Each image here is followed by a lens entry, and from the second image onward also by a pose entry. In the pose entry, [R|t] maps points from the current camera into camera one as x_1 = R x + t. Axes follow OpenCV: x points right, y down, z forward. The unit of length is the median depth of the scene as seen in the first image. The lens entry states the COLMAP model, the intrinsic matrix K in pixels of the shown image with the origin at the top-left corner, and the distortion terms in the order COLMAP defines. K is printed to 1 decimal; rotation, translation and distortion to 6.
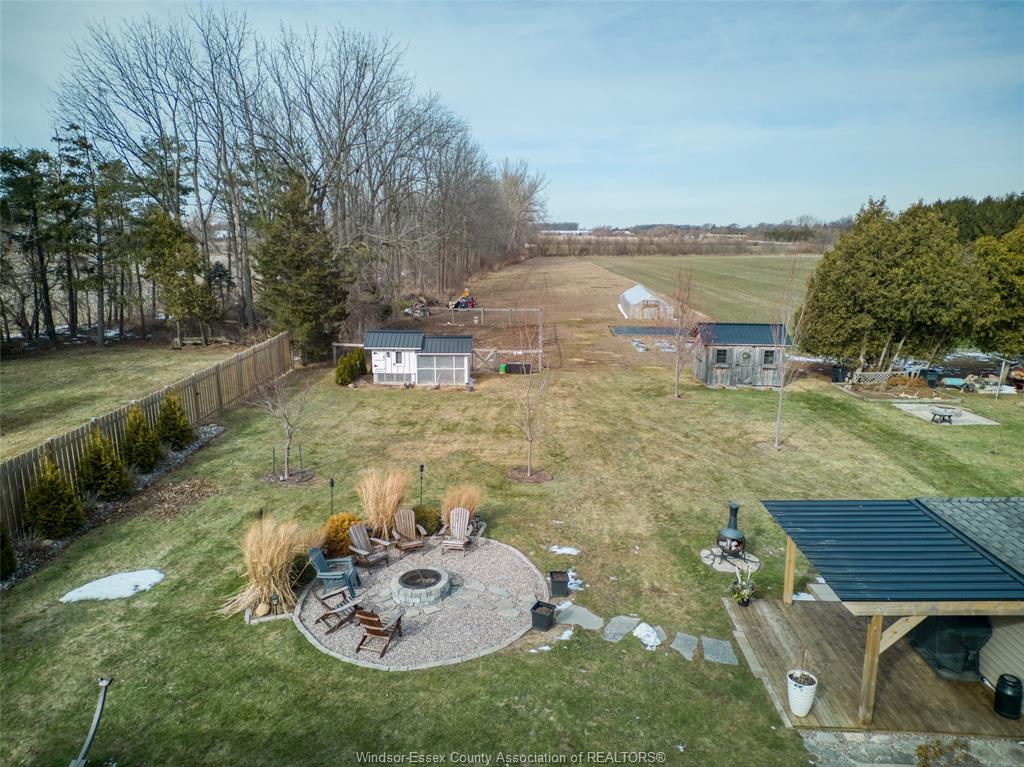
lens RADIAL K [[708.9, 0, 515.7], [0, 708.9, 380.1], [0, 0, 1]] dist [0.093104, -0.095744]
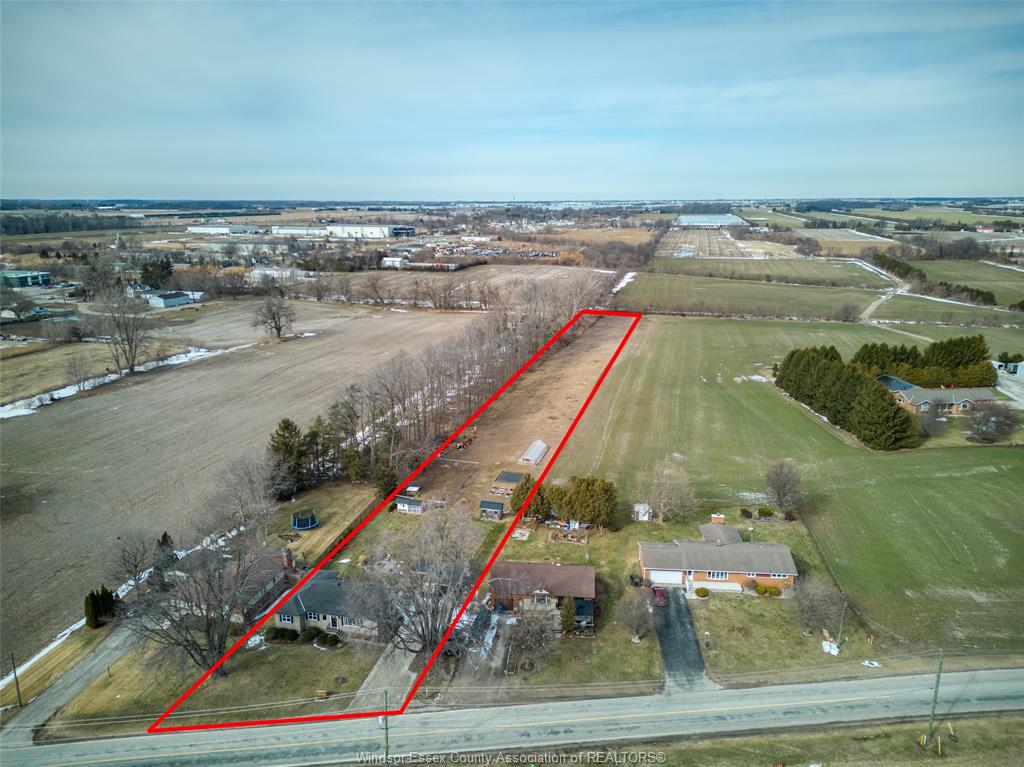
lens RADIAL K [[708.9, 0, 515.7], [0, 708.9, 380.1], [0, 0, 1]] dist [0.093104, -0.095744]
pose [[0.976391, 0.054956, -0.208905, 1.250669], [-0.045652, 0.997750, 0.049106, -0.962086], [0.211134, -0.038410, 0.976702, -2.758923]]
